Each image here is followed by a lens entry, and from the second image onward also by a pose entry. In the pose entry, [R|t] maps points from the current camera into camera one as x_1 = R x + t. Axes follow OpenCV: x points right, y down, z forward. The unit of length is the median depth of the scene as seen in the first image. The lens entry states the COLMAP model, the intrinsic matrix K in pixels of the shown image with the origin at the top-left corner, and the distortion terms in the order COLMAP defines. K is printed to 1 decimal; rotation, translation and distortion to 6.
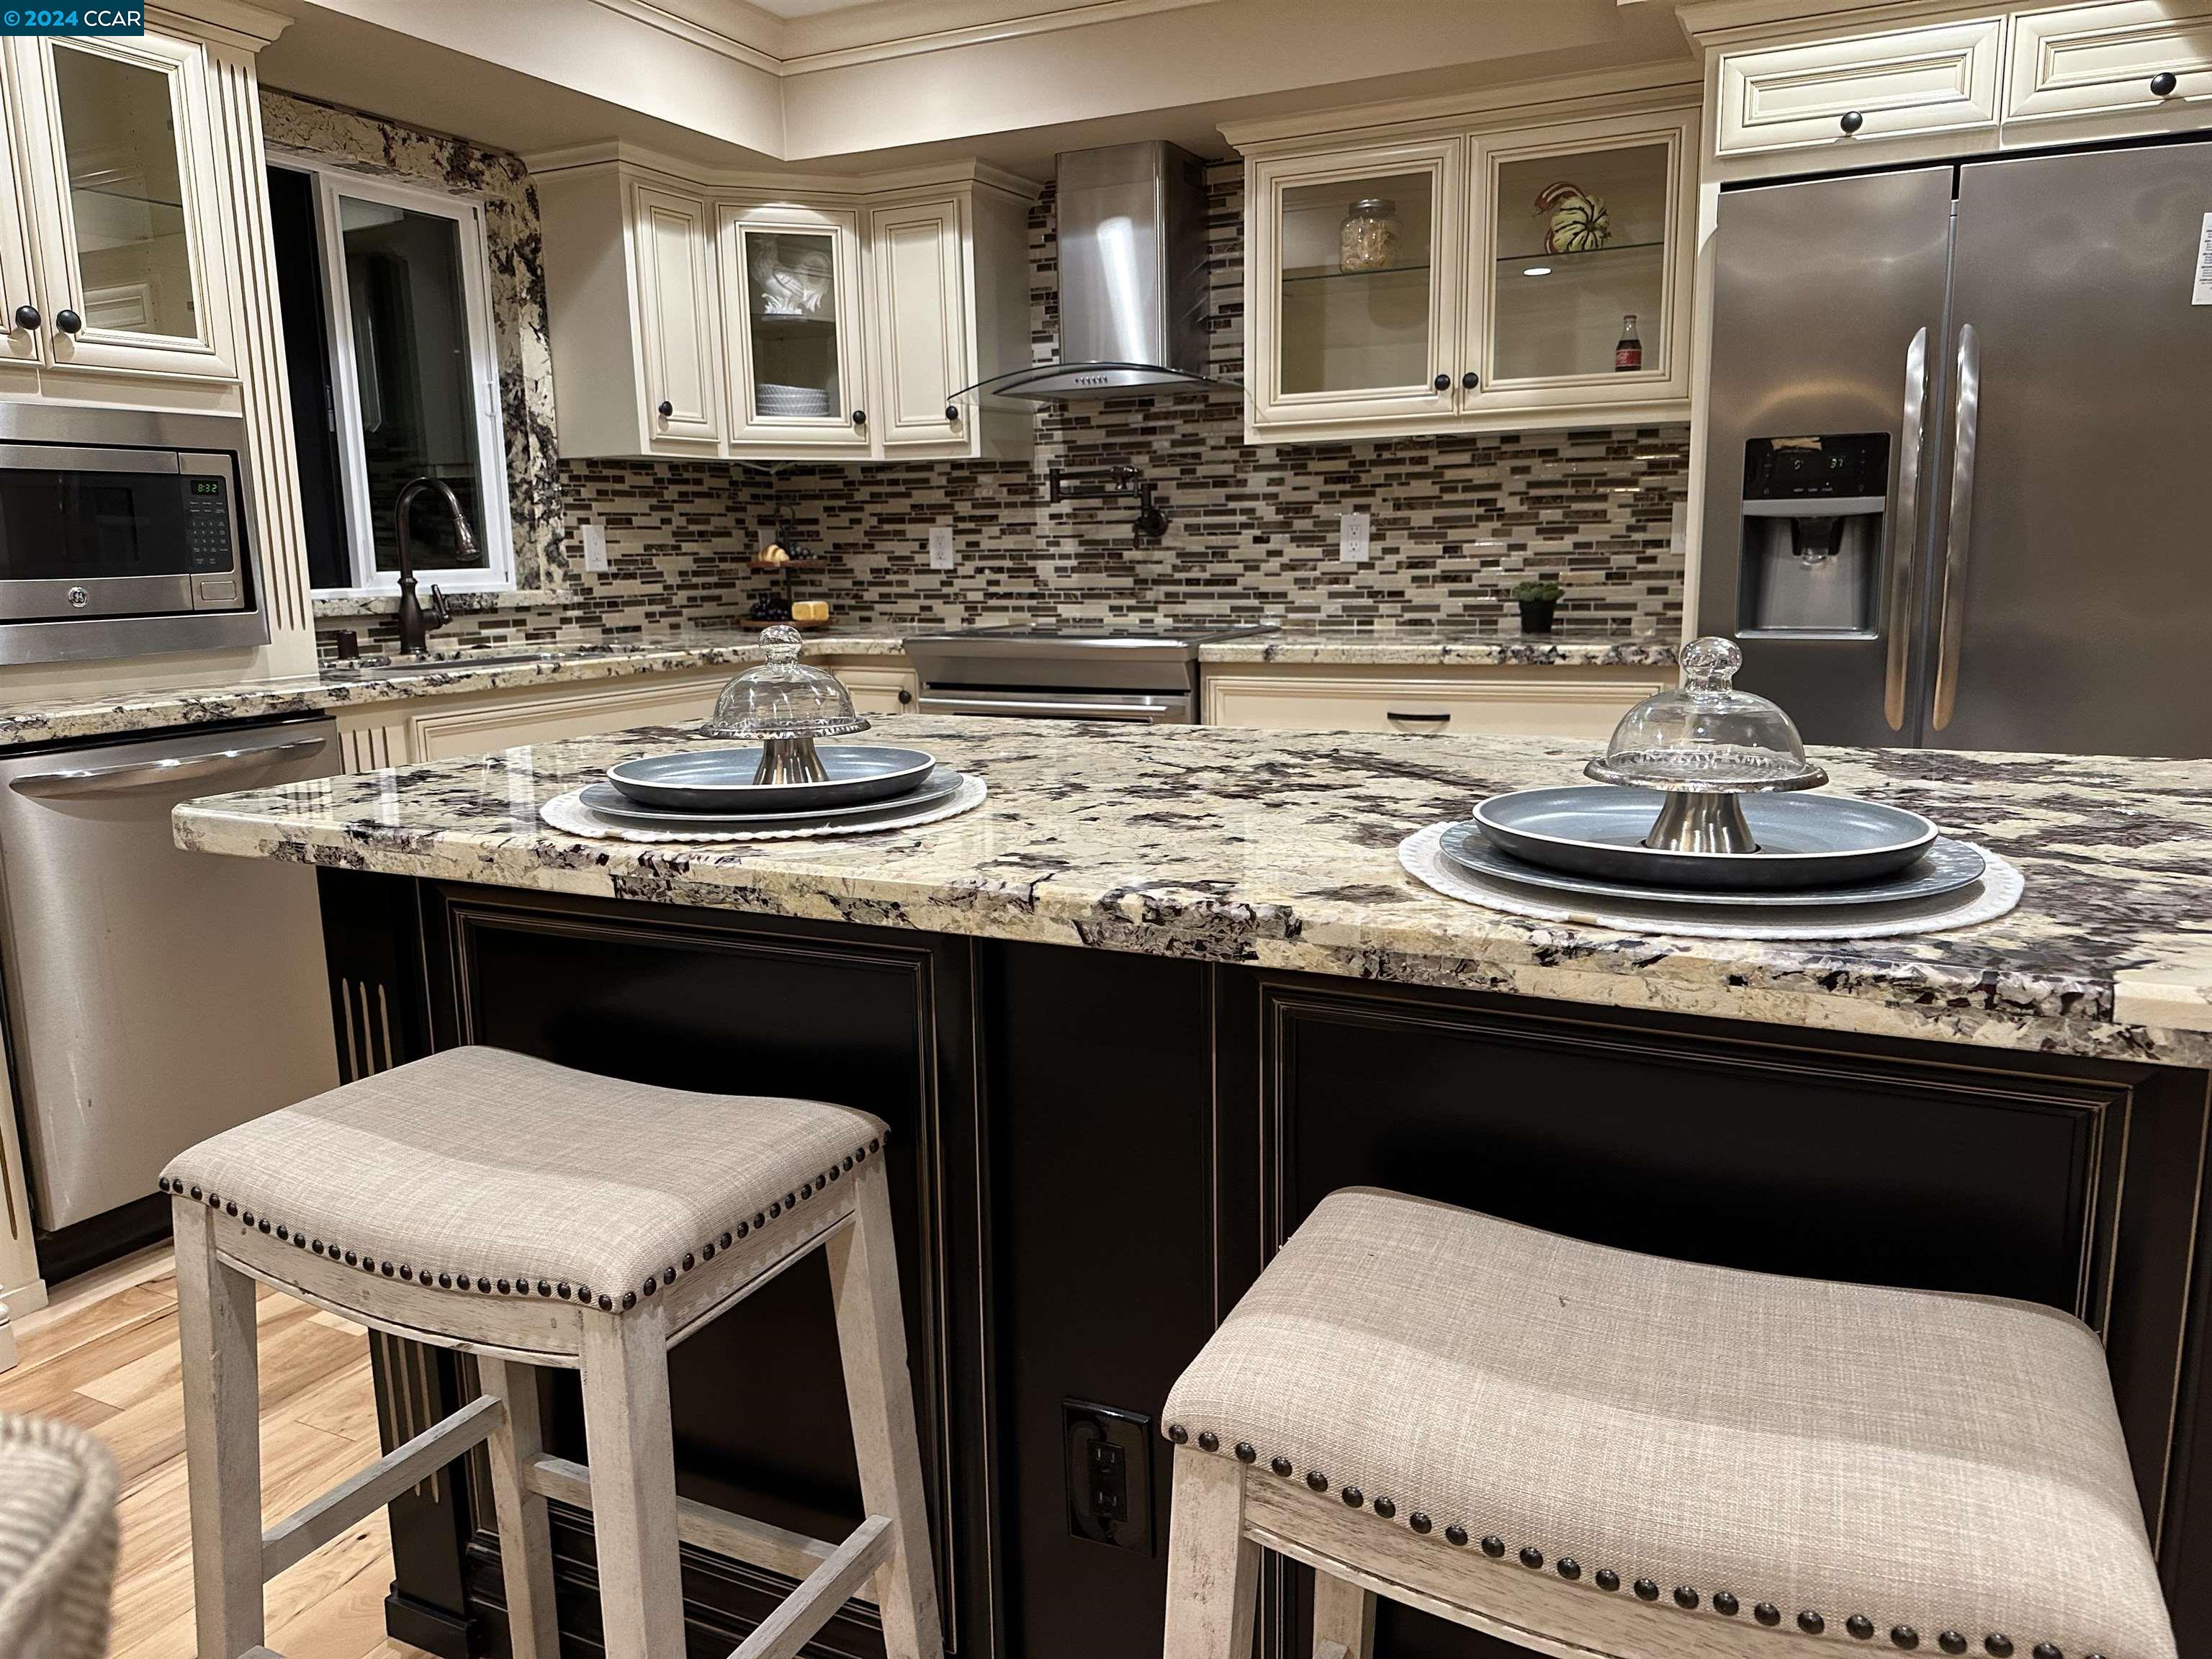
lens RADIAL K [[1571.2, 0, 1097.9], [0, 1571.2, 840.3], [0, 0, 1]] dist [0.068401, -0.081695]
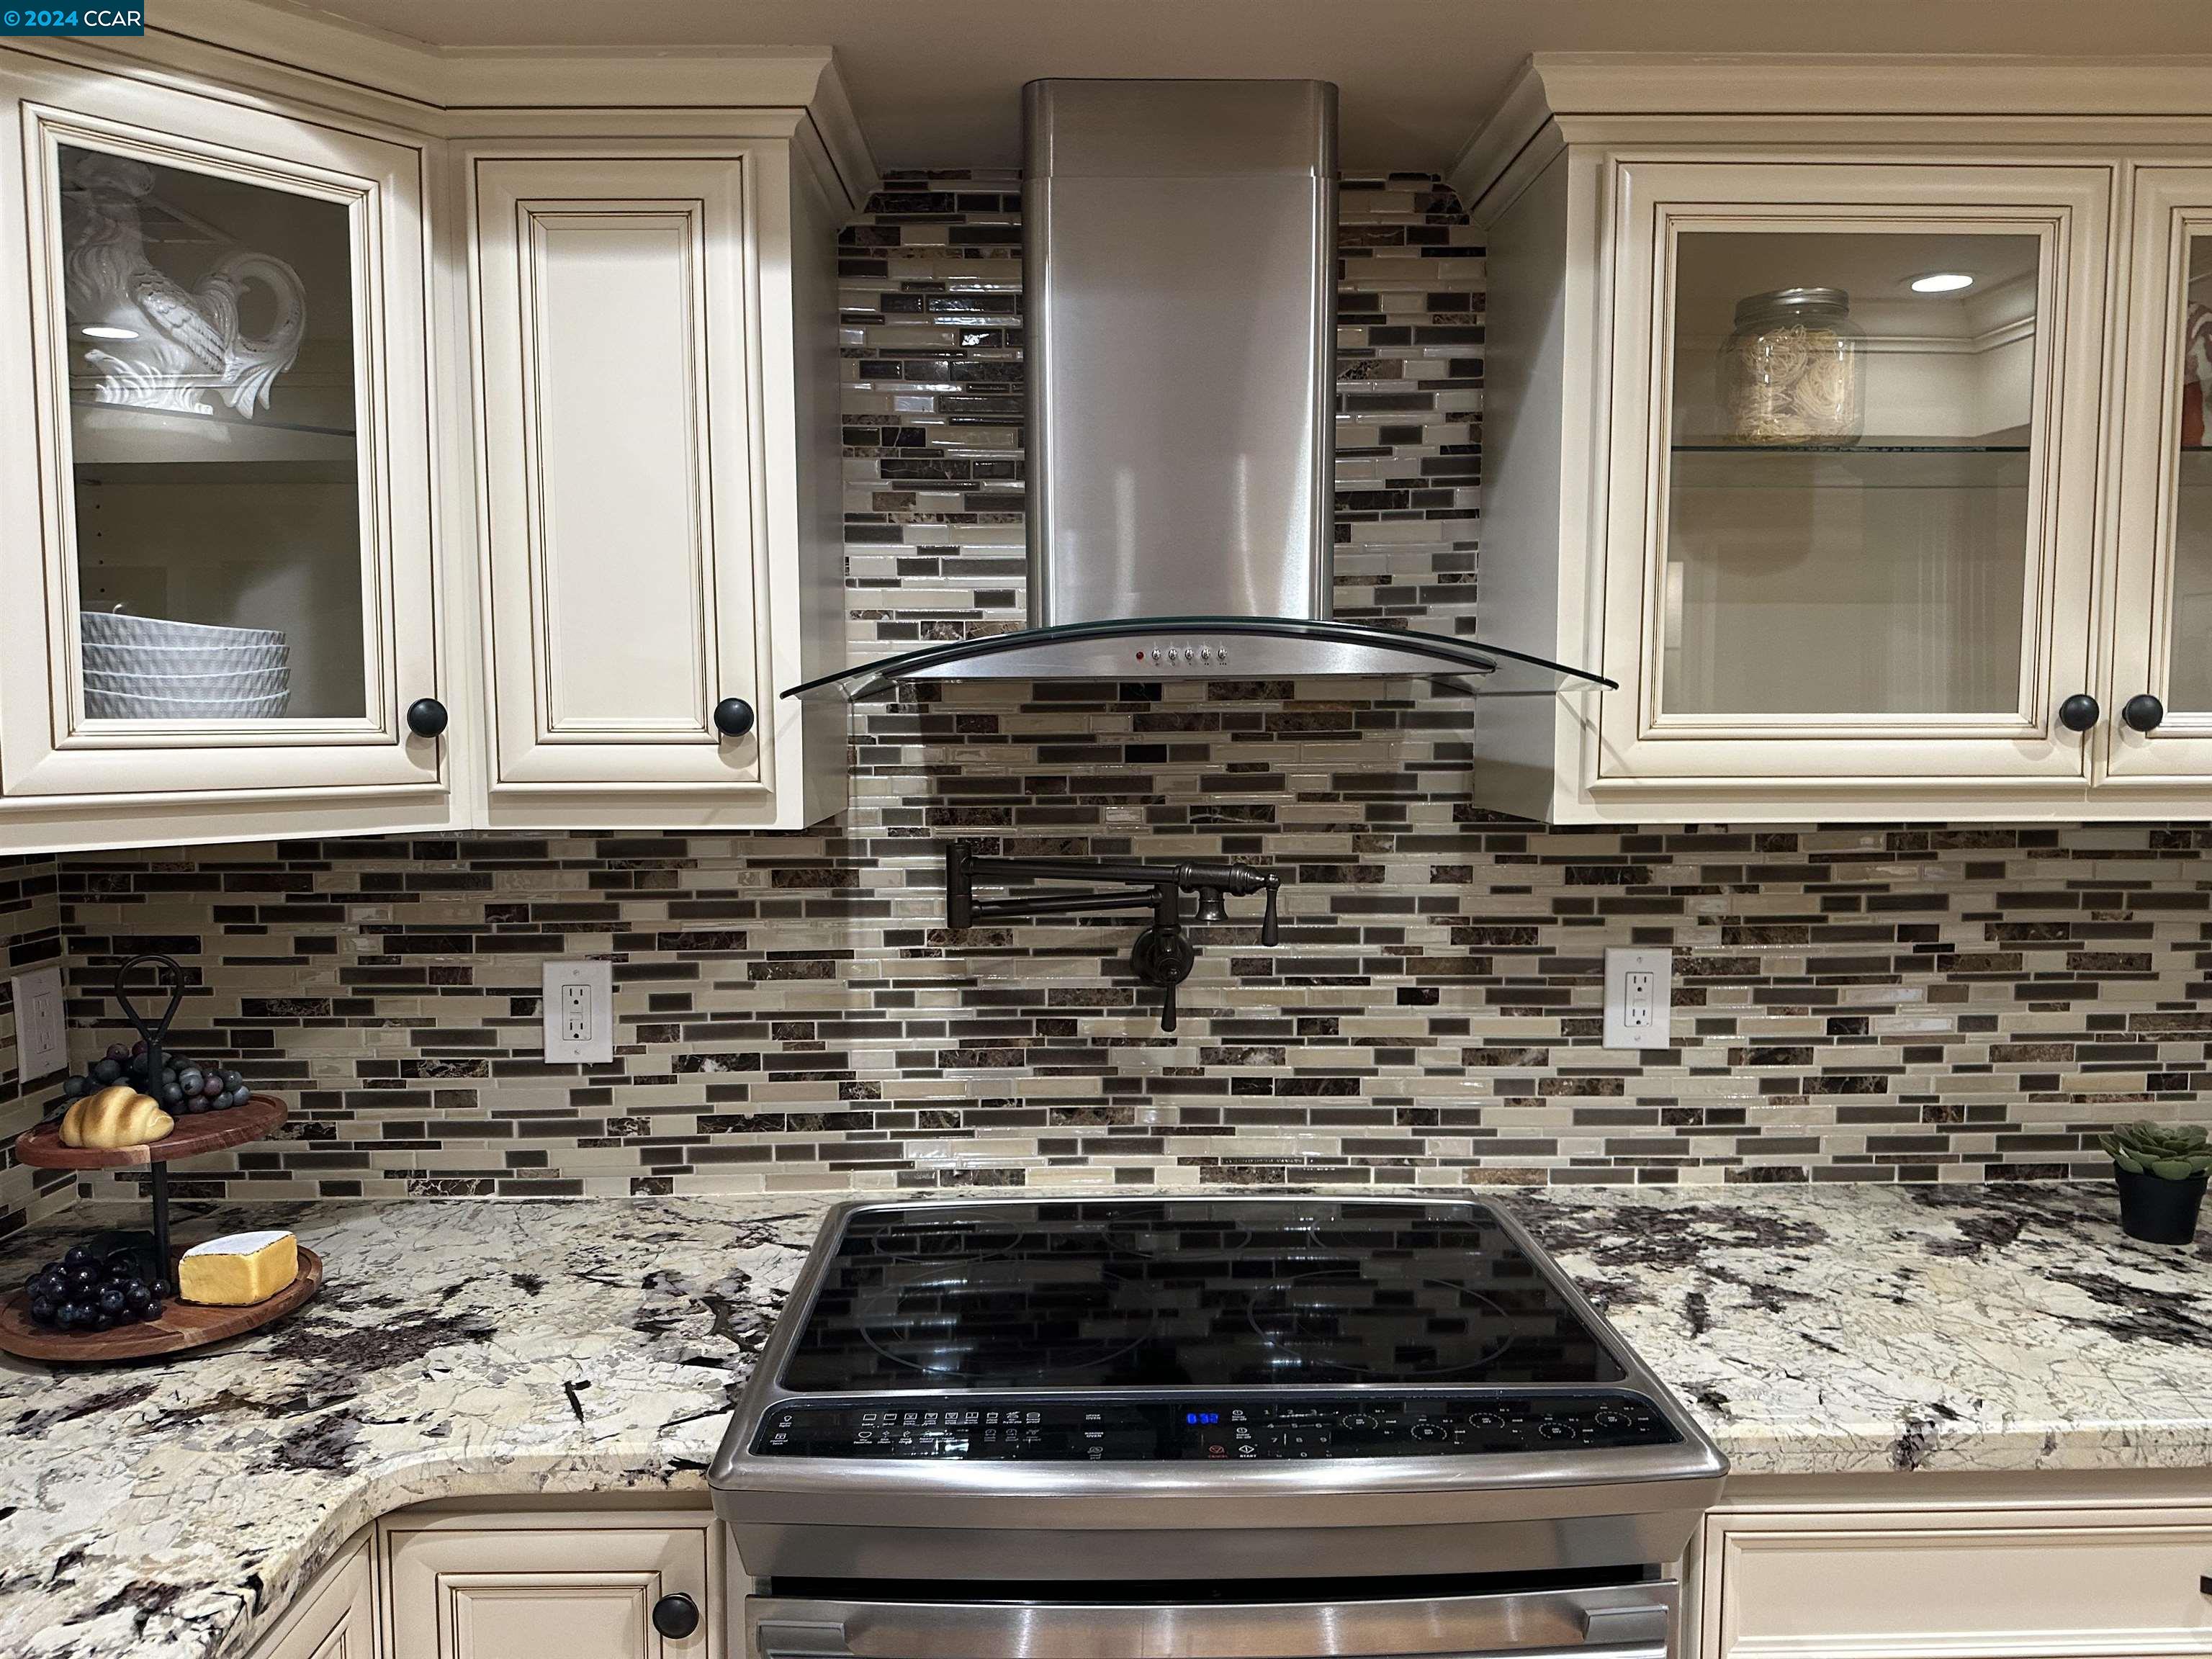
lens RADIAL K [[1571.2, 0, 1110.8], [0, 1571.2, 813.1], [0, 0, 1]] dist [0.068401, -0.081695]
pose [[0.879092, -0.016588, 0.476363, -0.186810], [0.074111, 0.991997, -0.102222, -0.200625], [-0.470855, 0.125166, 0.873286, 0.629686]]
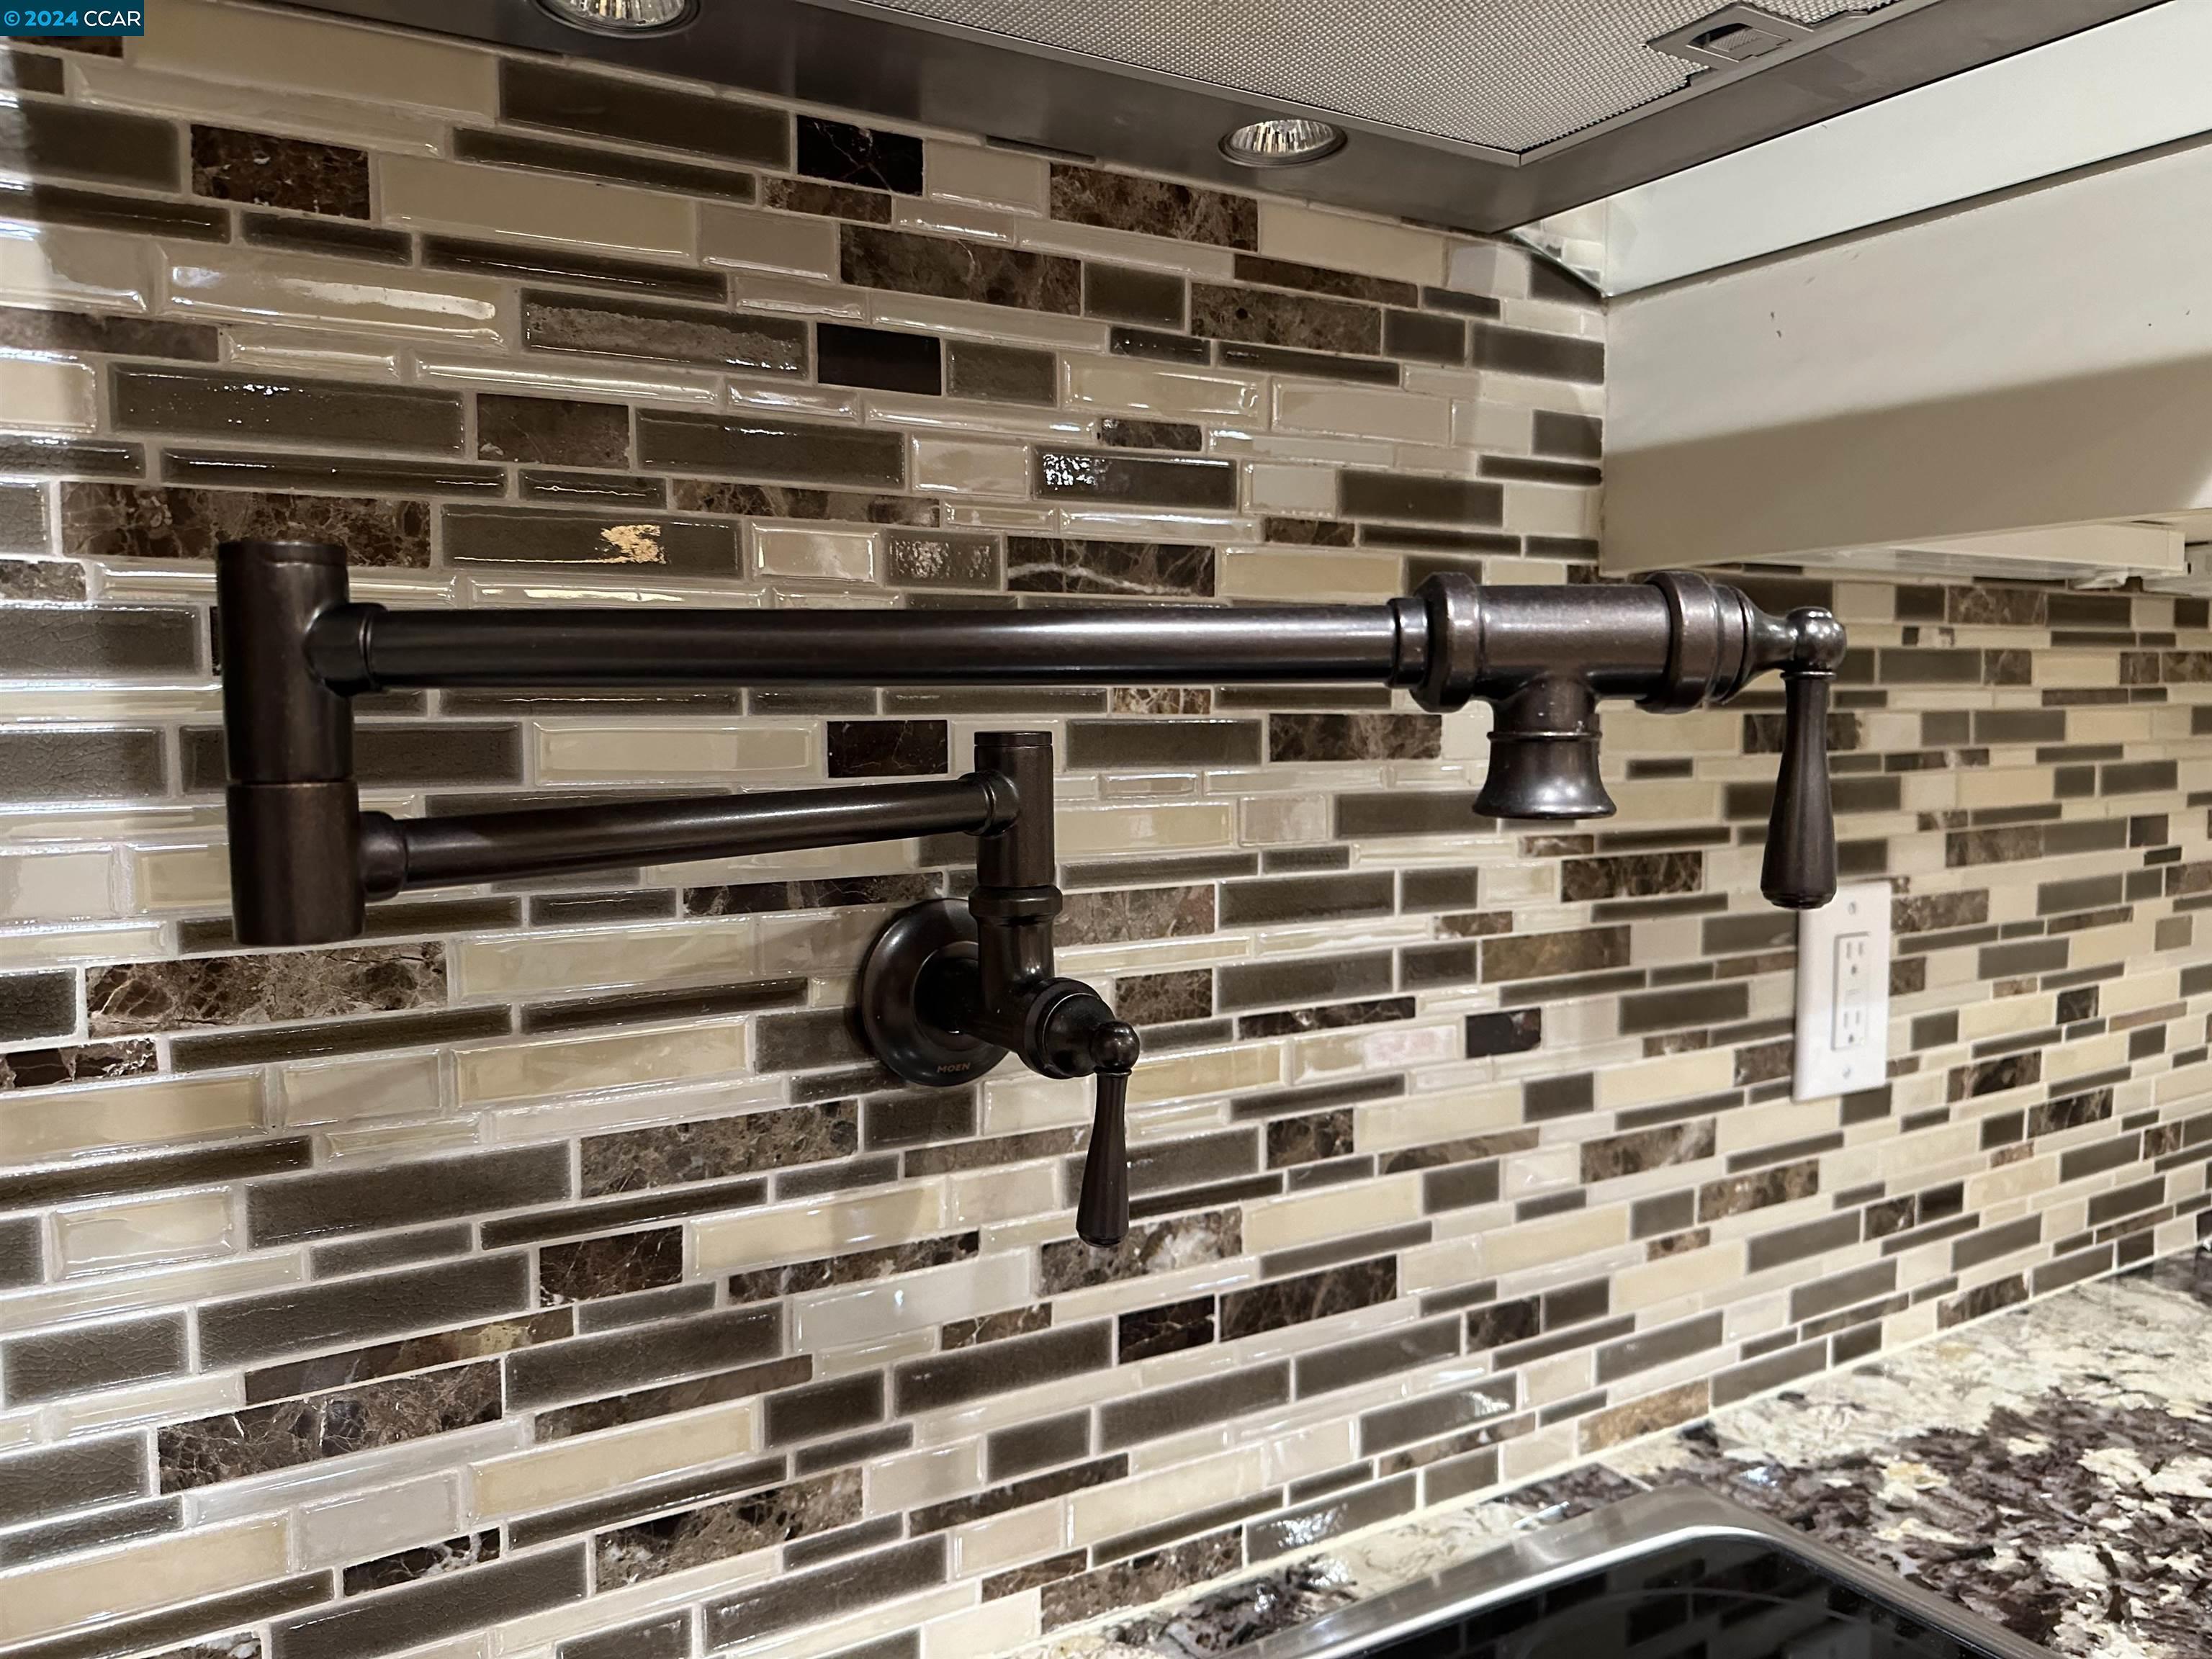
lens RADIAL K [[1571.2, 0, 1097.4], [0, 1571.2, 826.4], [0, 0, 1]] dist [0.068401, -0.081695]
pose [[0.521093, -0.044251, 0.852352, -0.079372], [0.154004, 0.987138, -0.042903, -0.211508], [-0.839491, 0.153622, 0.521206, 0.925603]]
